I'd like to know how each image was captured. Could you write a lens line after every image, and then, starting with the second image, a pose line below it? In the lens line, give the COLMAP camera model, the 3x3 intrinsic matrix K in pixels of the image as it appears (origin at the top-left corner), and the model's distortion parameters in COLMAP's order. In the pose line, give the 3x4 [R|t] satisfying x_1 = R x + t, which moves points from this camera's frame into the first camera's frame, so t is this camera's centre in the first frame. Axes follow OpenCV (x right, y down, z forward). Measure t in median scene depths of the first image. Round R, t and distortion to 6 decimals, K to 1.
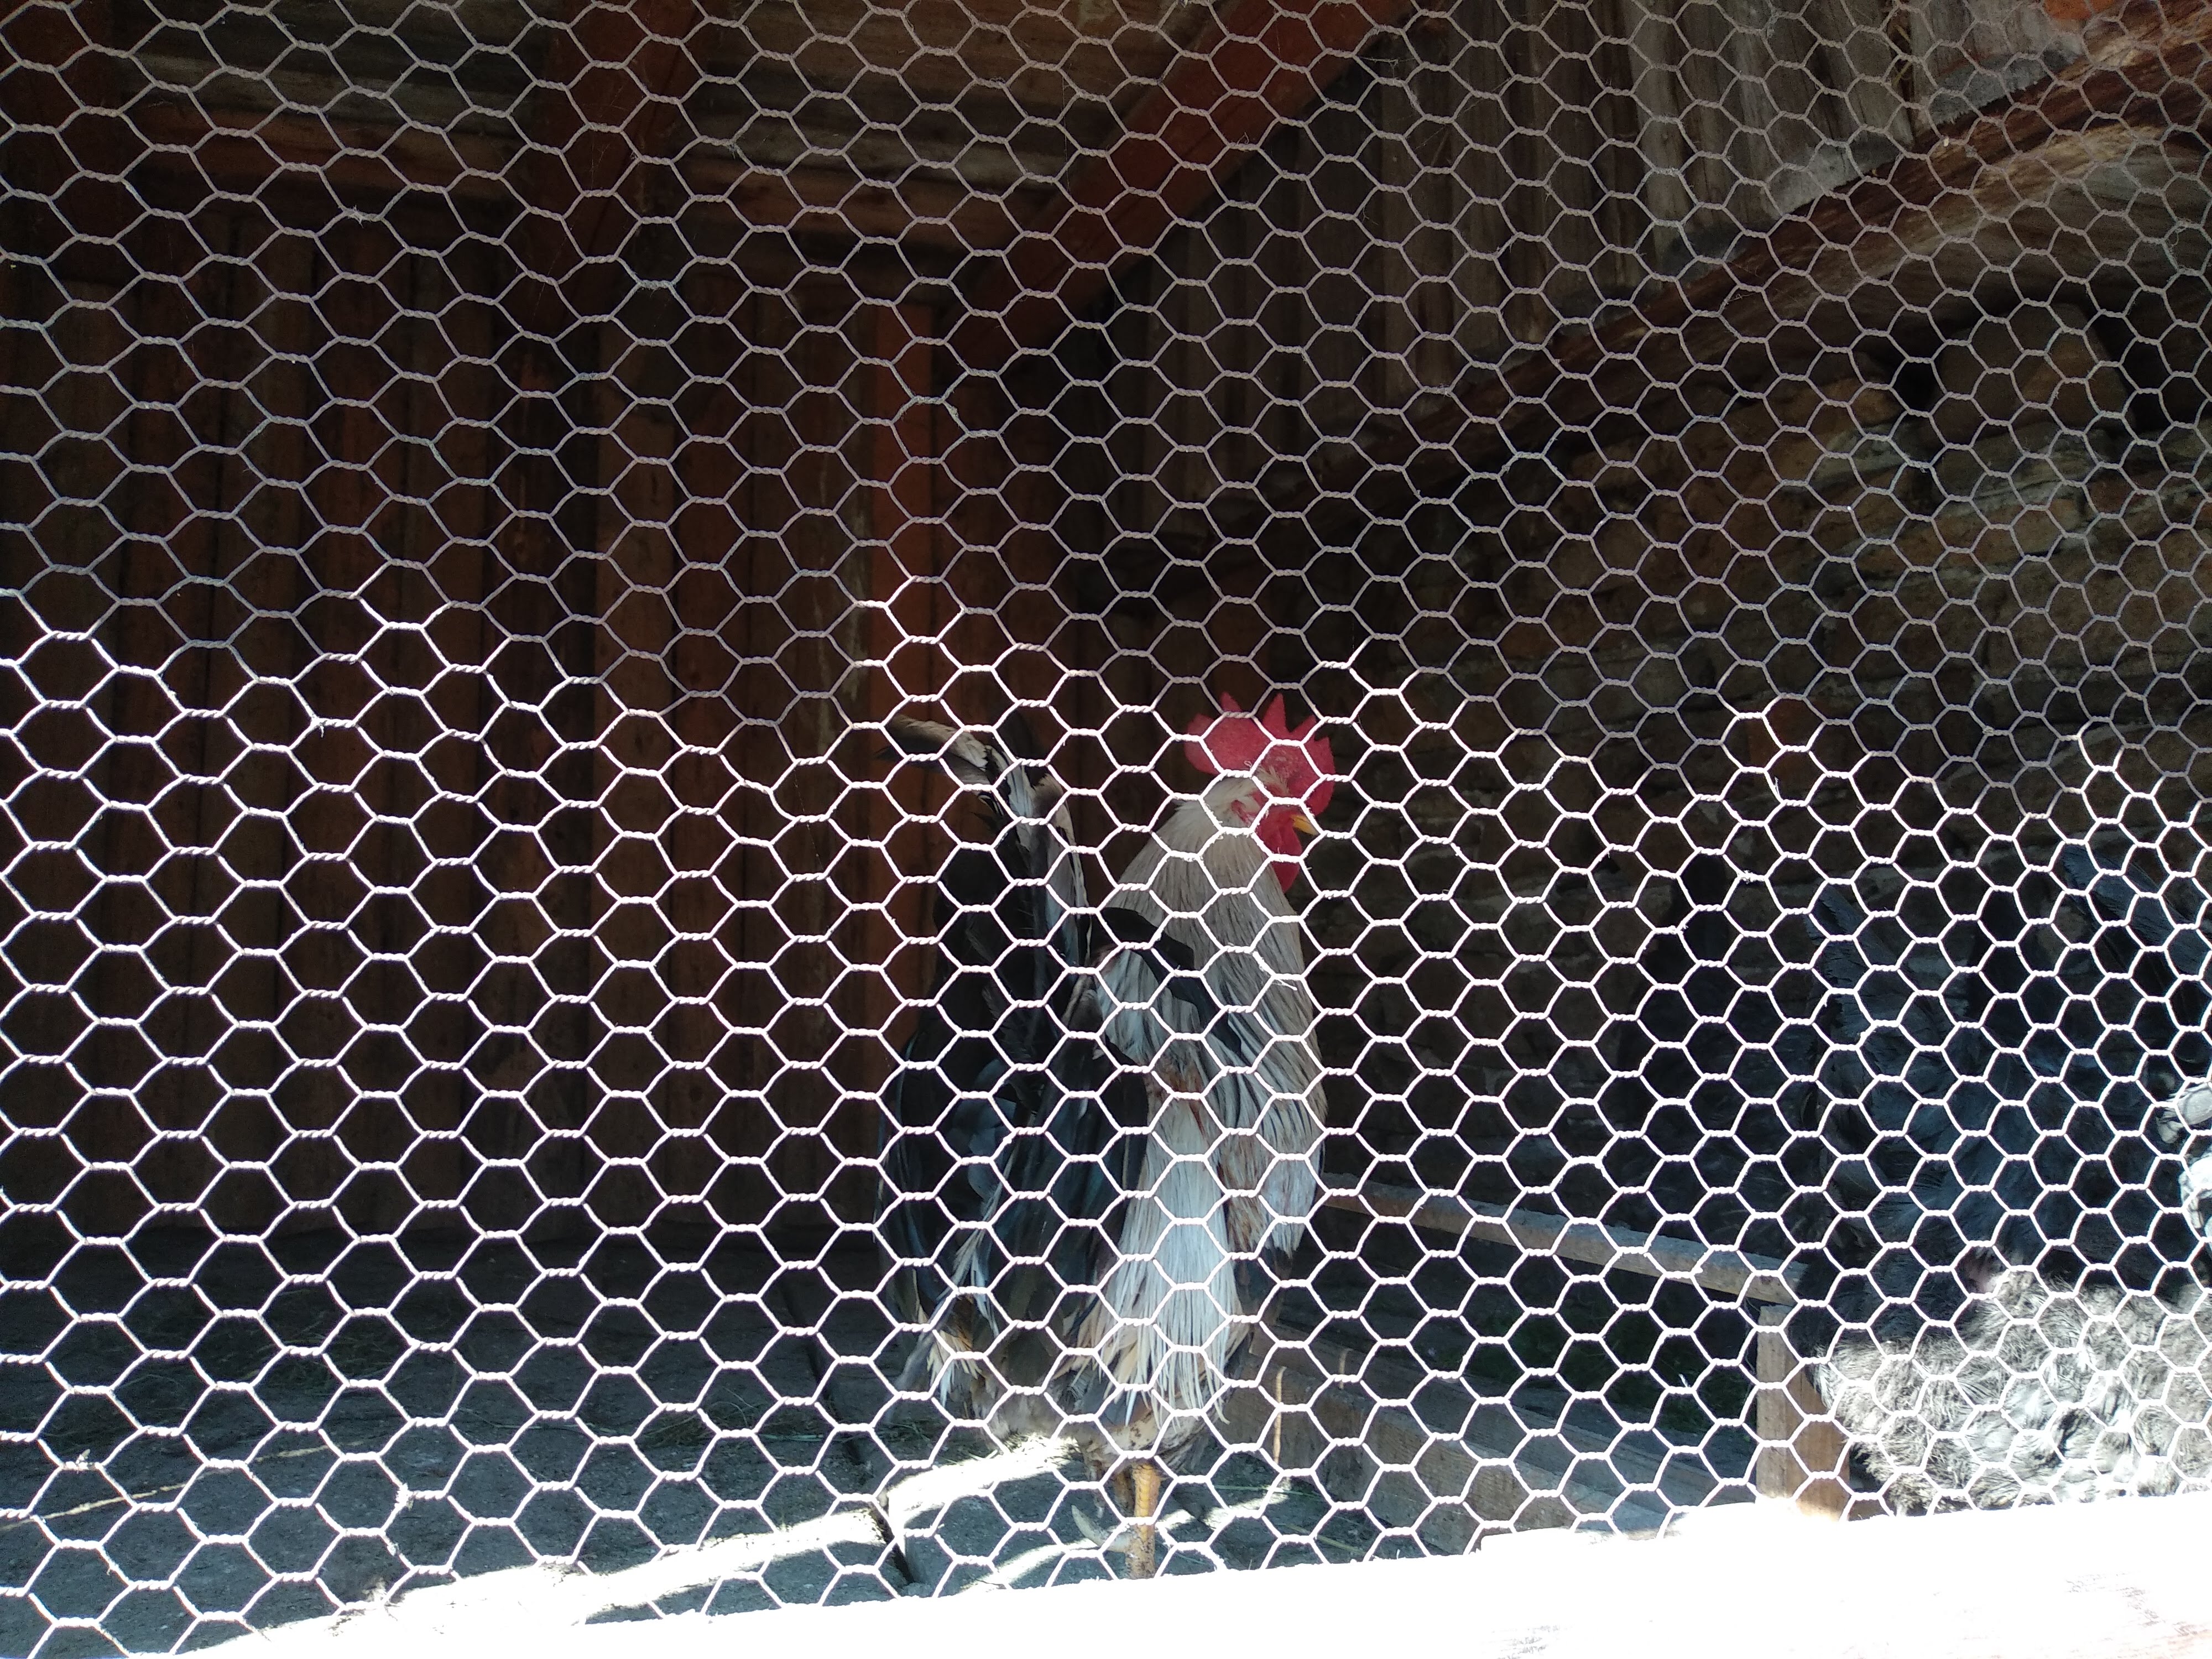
lens RADIAL K [[1654.1, 0, 1111.5], [0, 1654.1, 834.7], [0, 0, 1]] dist [0.001545, -0.006234]
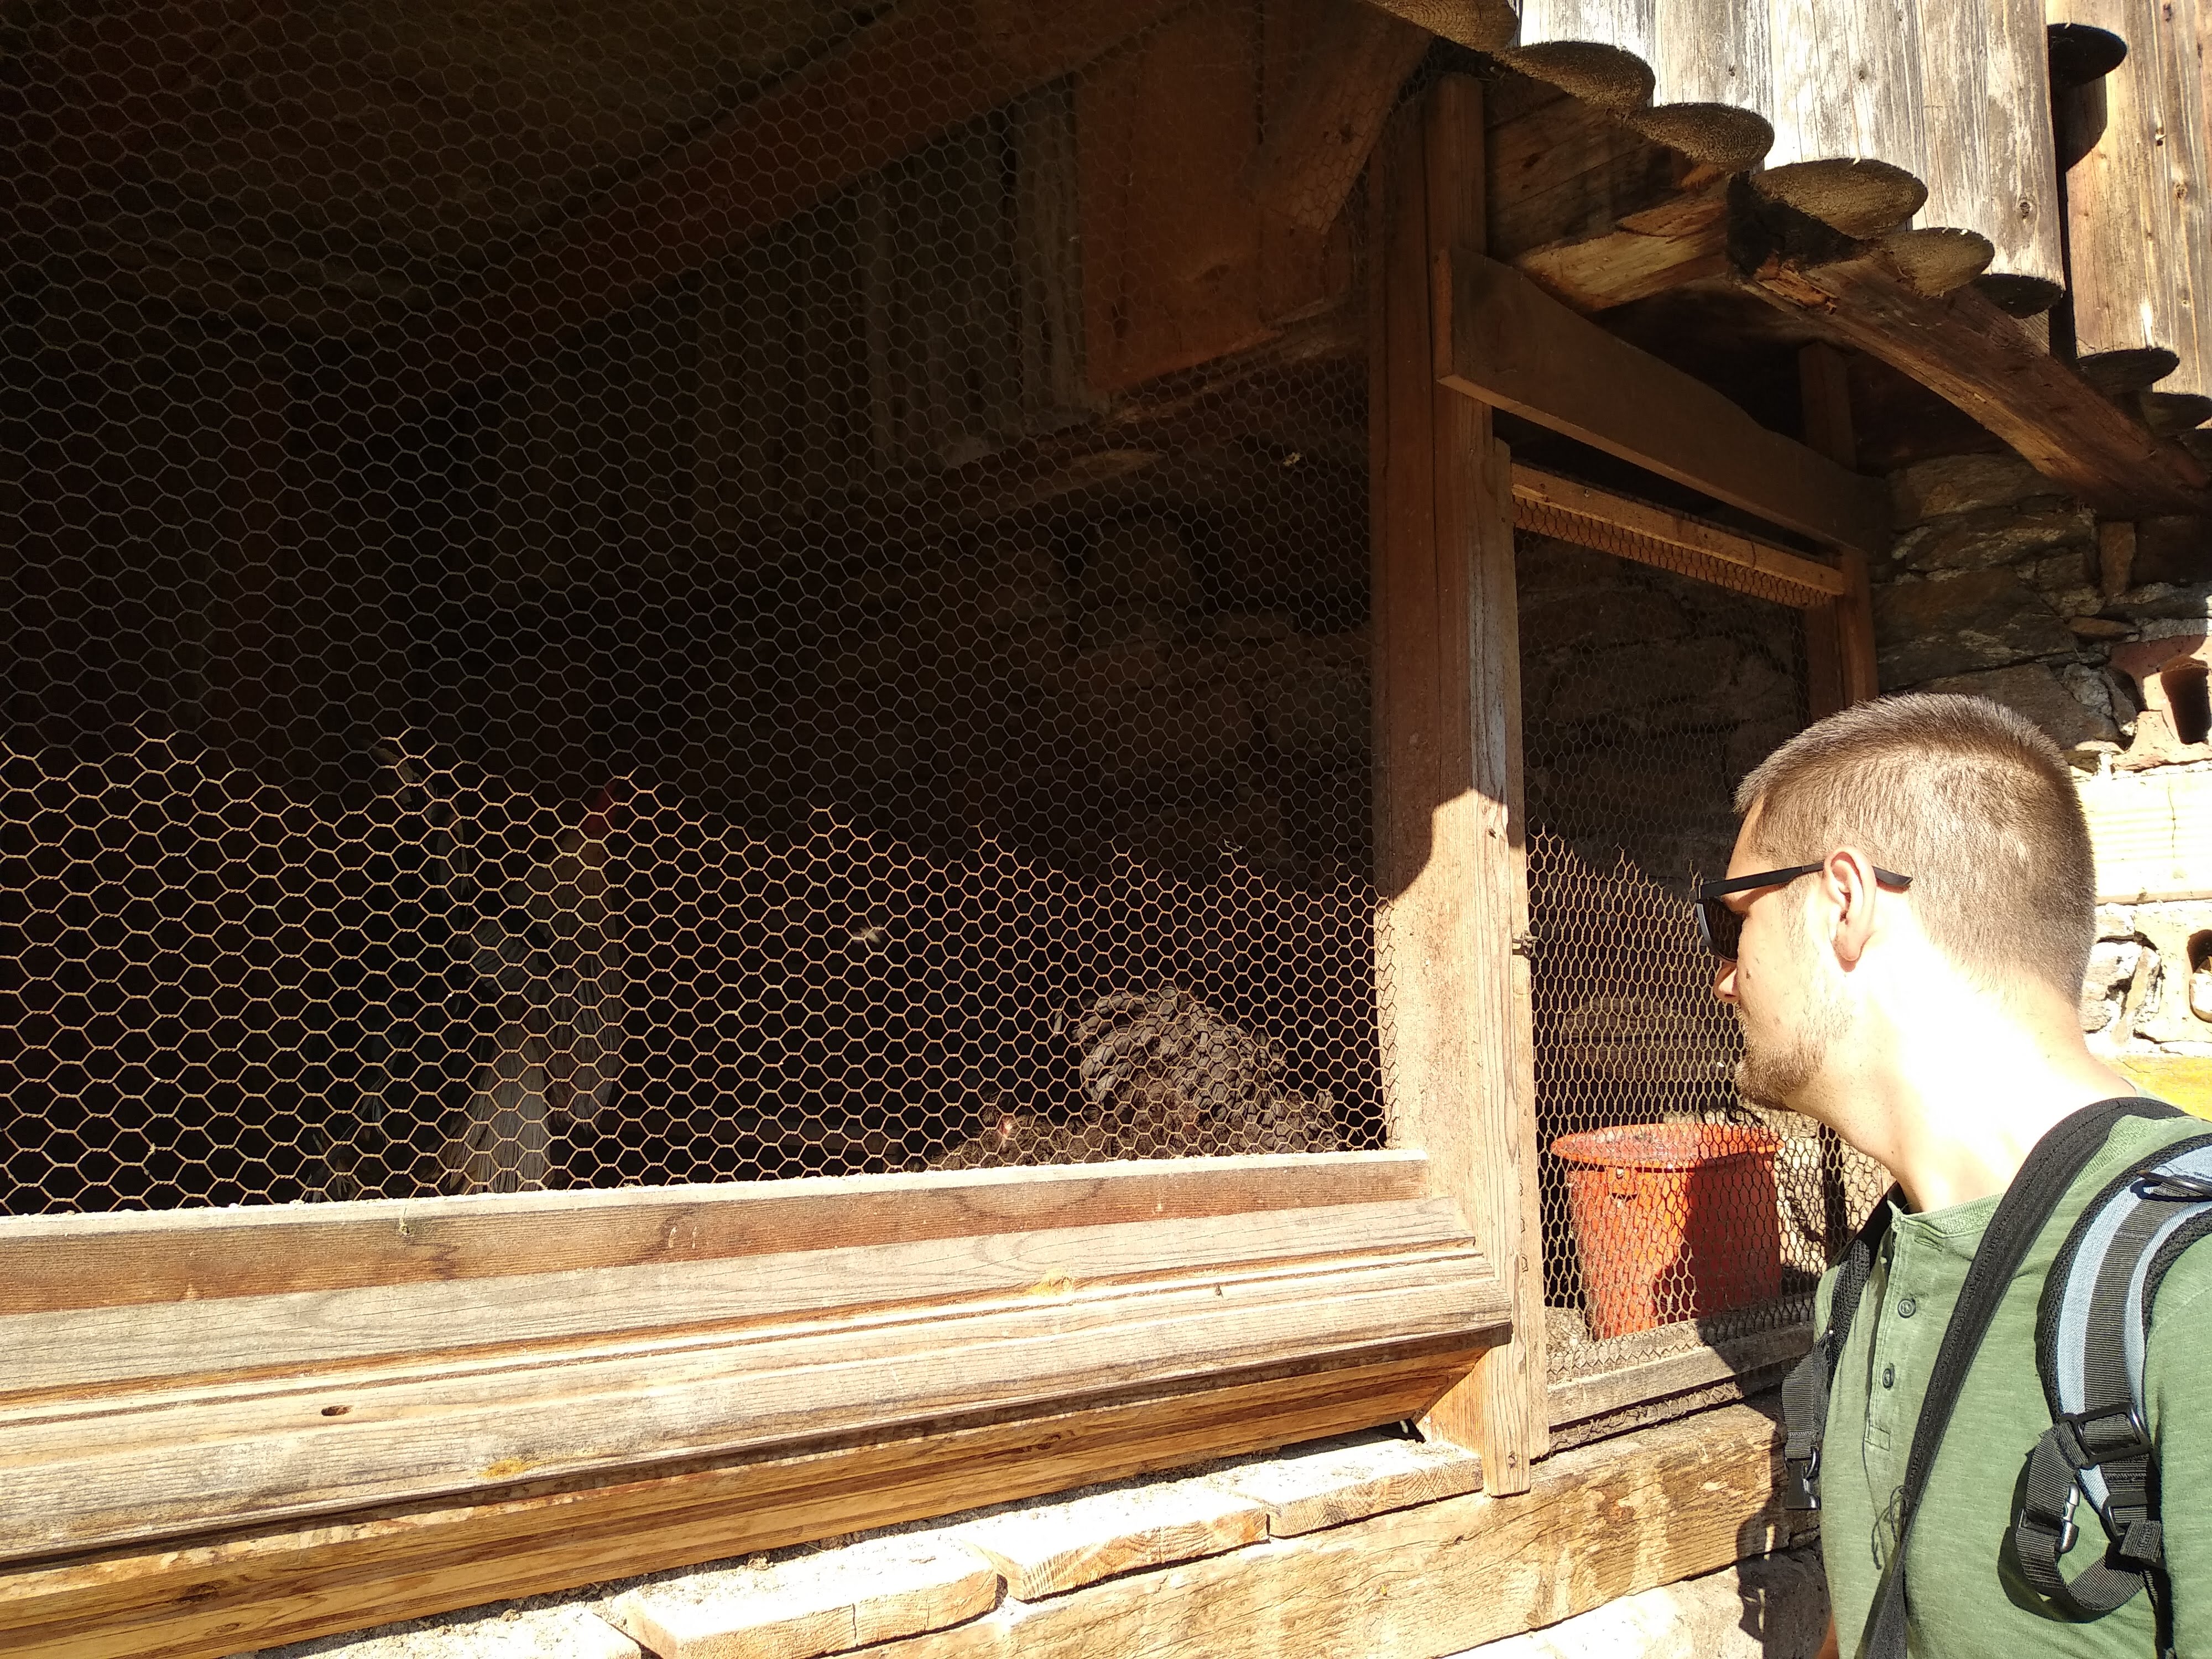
lens RADIAL K [[1654.1, 0, 1121.6], [0, 1654.1, 844.1], [0, 0, 1]] dist [0.001545, -0.006234]
pose [[0.916425, 0.039598, 0.398242, -0.118393], [-0.032206, 0.999163, -0.025237, 0.014996], [-0.398908, 0.010302, 0.916933, -1.197753]]
